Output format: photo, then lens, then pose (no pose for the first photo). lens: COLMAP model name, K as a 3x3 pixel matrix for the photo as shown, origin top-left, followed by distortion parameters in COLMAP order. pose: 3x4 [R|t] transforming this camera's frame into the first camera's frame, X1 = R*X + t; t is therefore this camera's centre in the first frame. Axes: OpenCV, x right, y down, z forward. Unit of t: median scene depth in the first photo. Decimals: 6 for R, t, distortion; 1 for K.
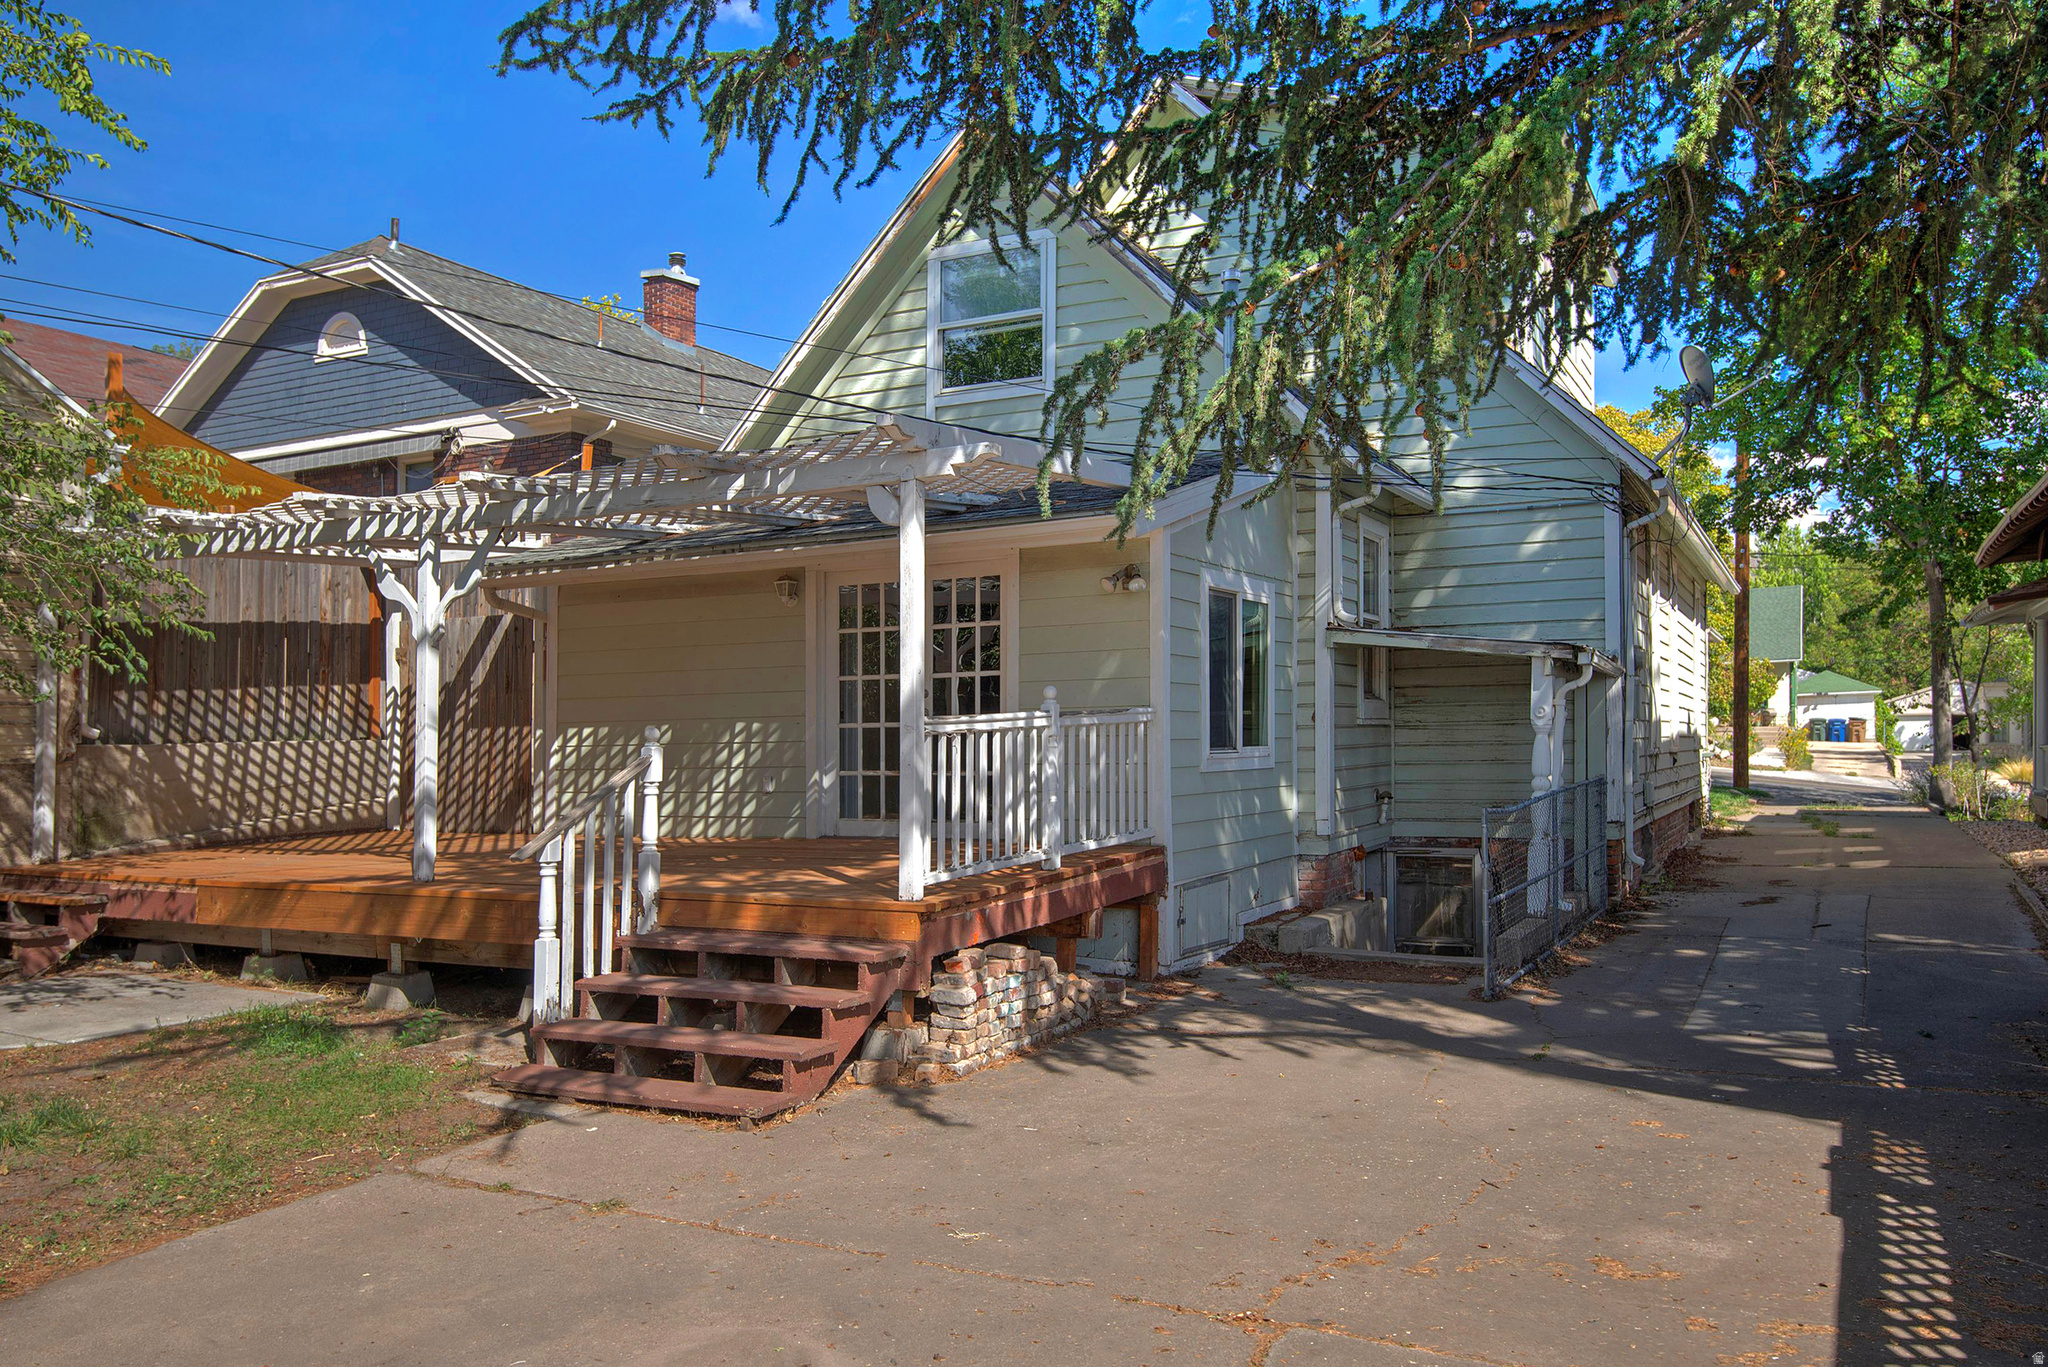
lens RADIAL K [[1544.8, 0, 1024.0], [0, 1544.8, 683.5], [0, 0, 1]] dist [0.077410, 0.004869]
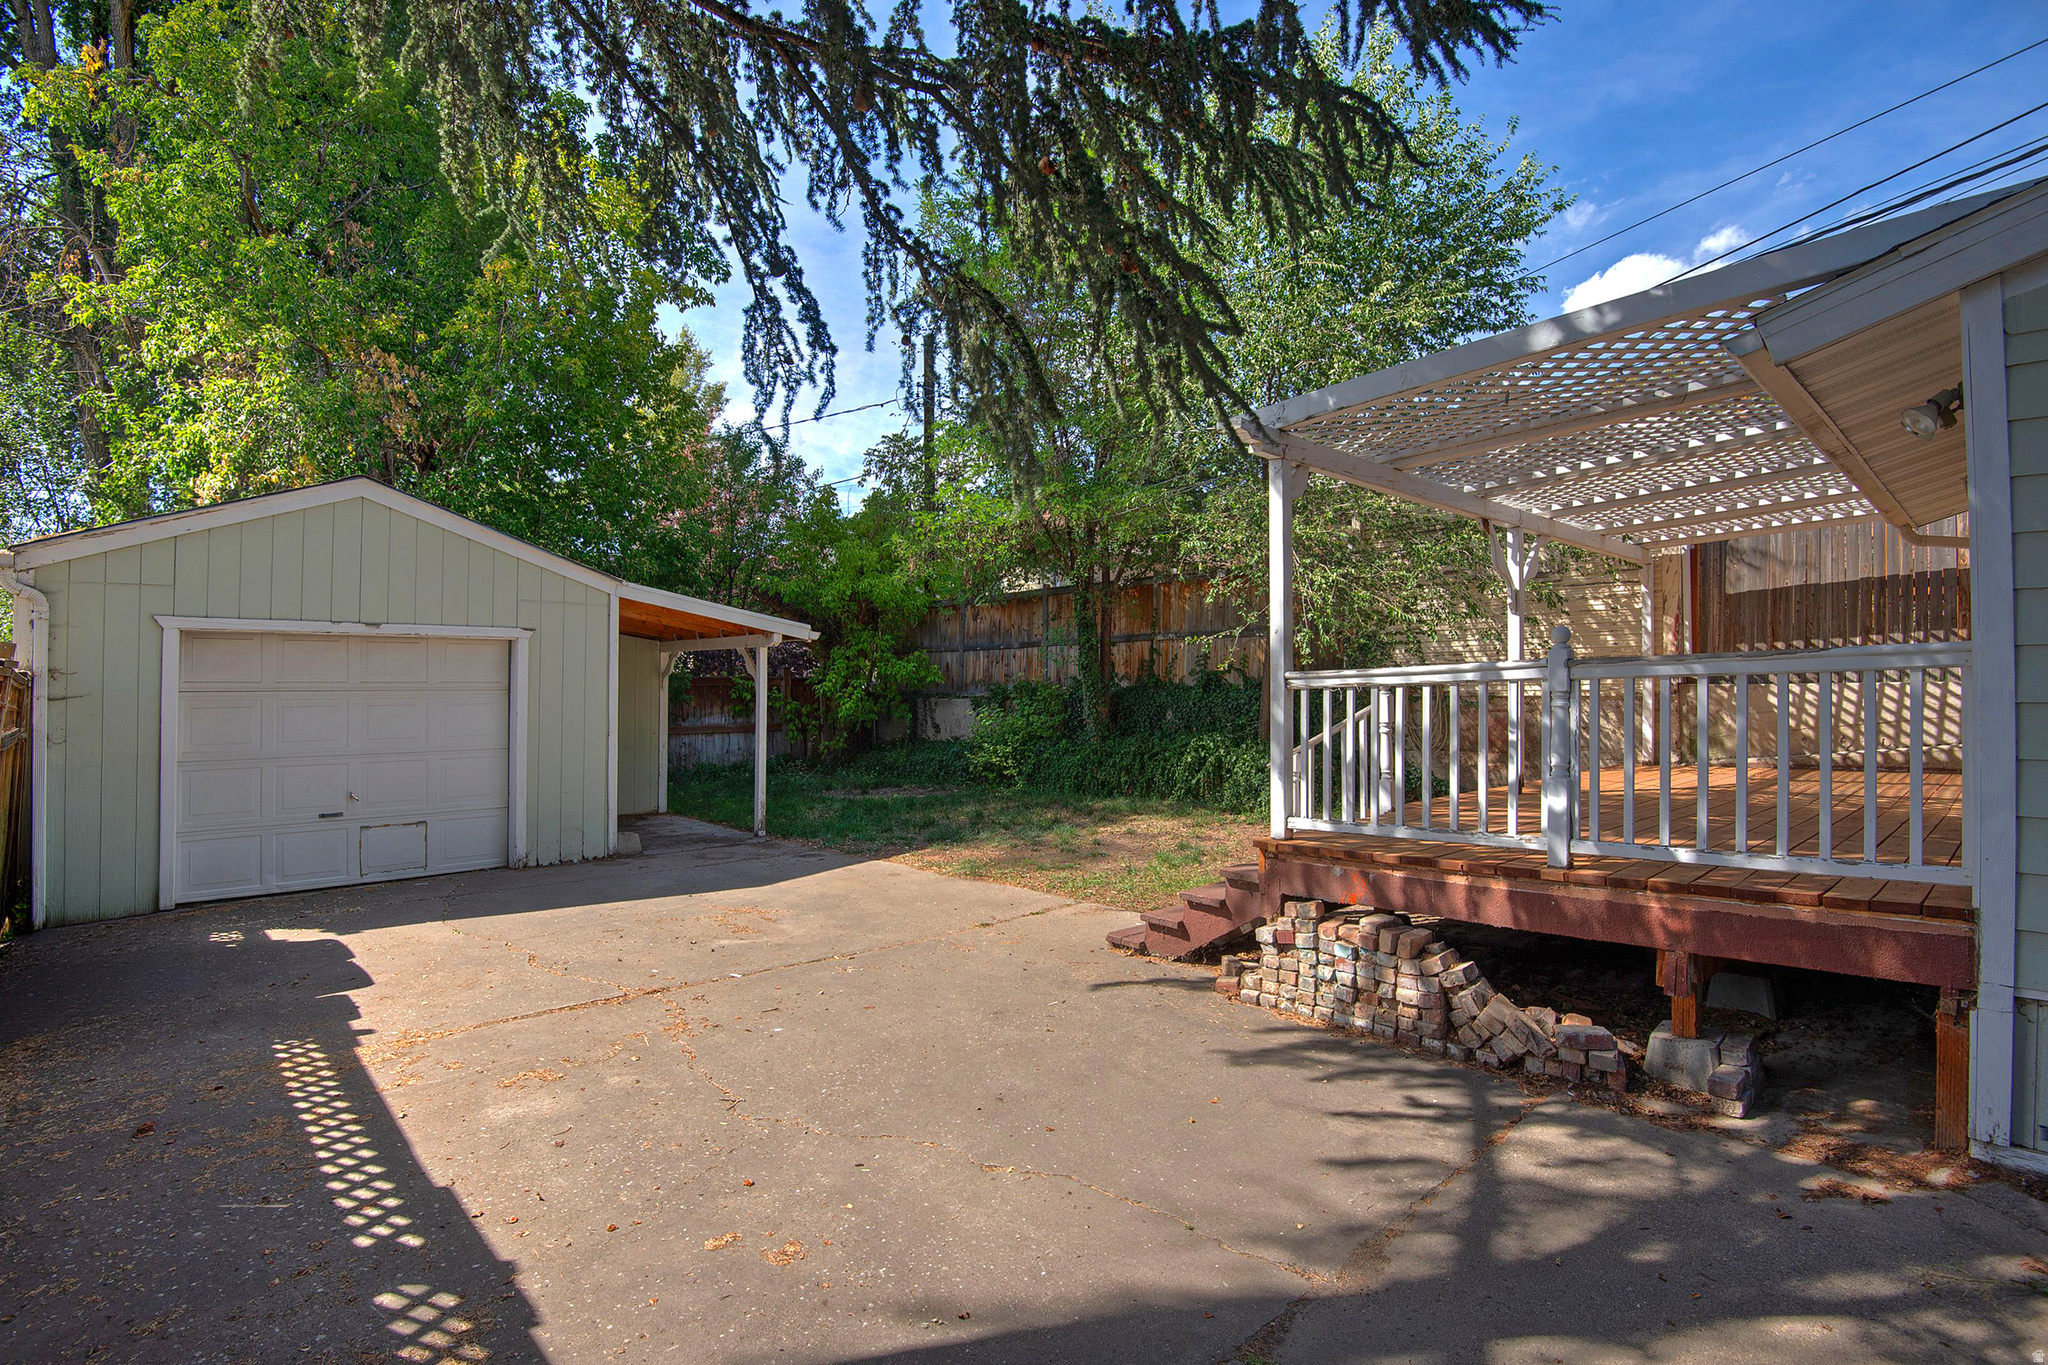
lens RADIAL K [[1039.7, 0, 1024.0], [0, 1039.7, 682.5], [0, 0, 1]] dist [-0.002969, -0.000566]
pose [[-0.362848, 0.005853, -0.931830, 0.887441], [0.044294, 0.998958, -0.010973, 0.036960], [0.930795, -0.045256, -0.362730, 1.434736]]
